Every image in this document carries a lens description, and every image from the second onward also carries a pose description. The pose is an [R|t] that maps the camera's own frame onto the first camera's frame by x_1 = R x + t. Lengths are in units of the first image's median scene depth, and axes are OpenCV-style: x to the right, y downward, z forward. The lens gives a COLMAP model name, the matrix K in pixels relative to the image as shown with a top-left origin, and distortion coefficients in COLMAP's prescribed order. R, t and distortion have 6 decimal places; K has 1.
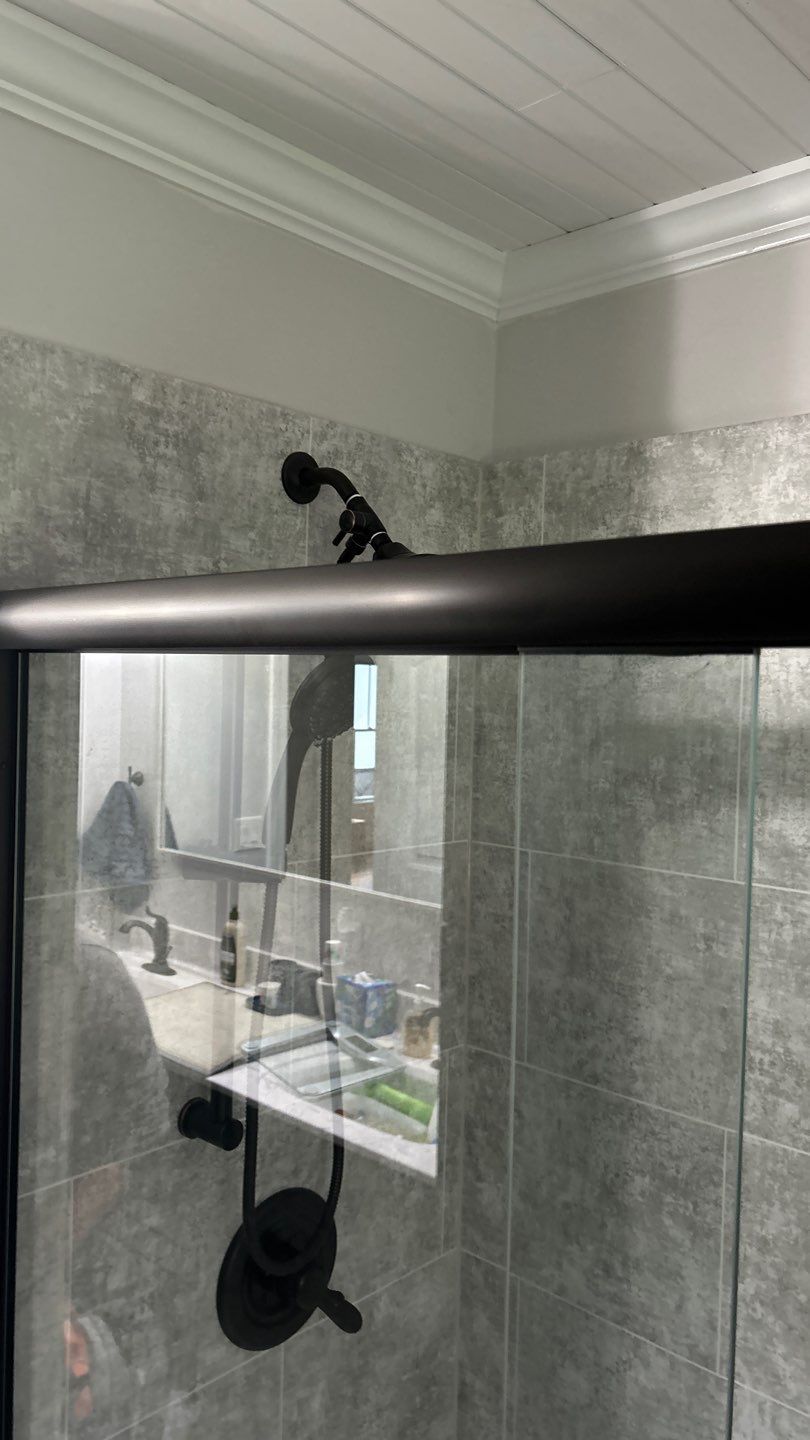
lens RADIAL K [[1091.7, 0, 397.2], [0, 1091.7, 714.9], [0, 0, 1]] dist [0.060575, -0.060421]
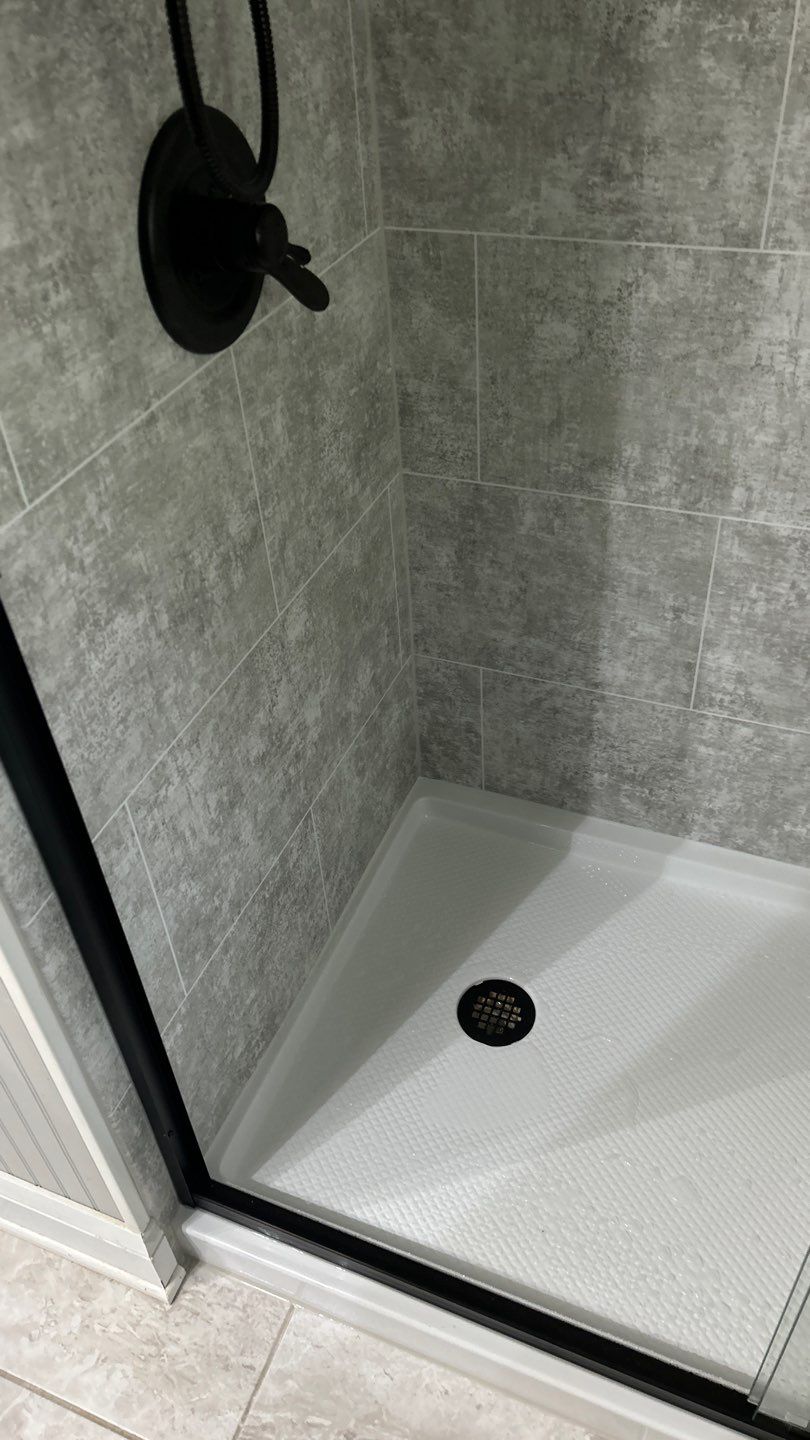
lens RADIAL K [[1091.7, 0, 397.2], [0, 1091.7, 714.9], [0, 0, 1]] dist [0.060575, -0.060421]
pose [[0.932235, -0.297048, 0.206642, -0.222005], [0.101755, 0.763221, 0.638075, 0.302274], [-0.347252, -0.573809, 0.741727, 0.288195]]
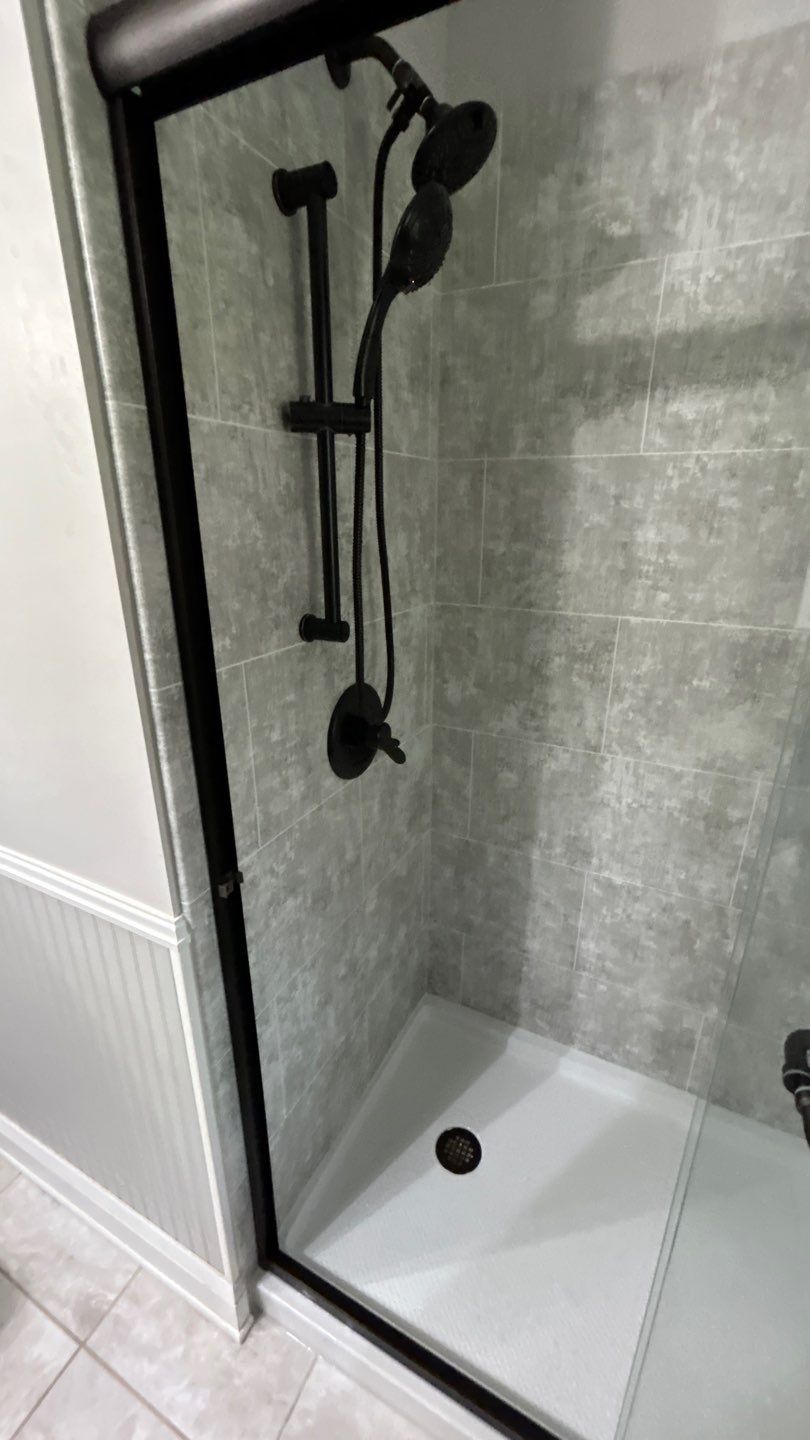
lens RADIAL K [[581.1, 0, 404.3], [0, 581.1, 715.2], [0, 0, 1]] dist [0.000817, 0.000932]
pose [[0.960609, -0.117416, 0.251879, -0.241681], [0.032633, 0.947747, 0.317348, 0.219351], [-0.275980, -0.296628, 0.914247, 0.238284]]
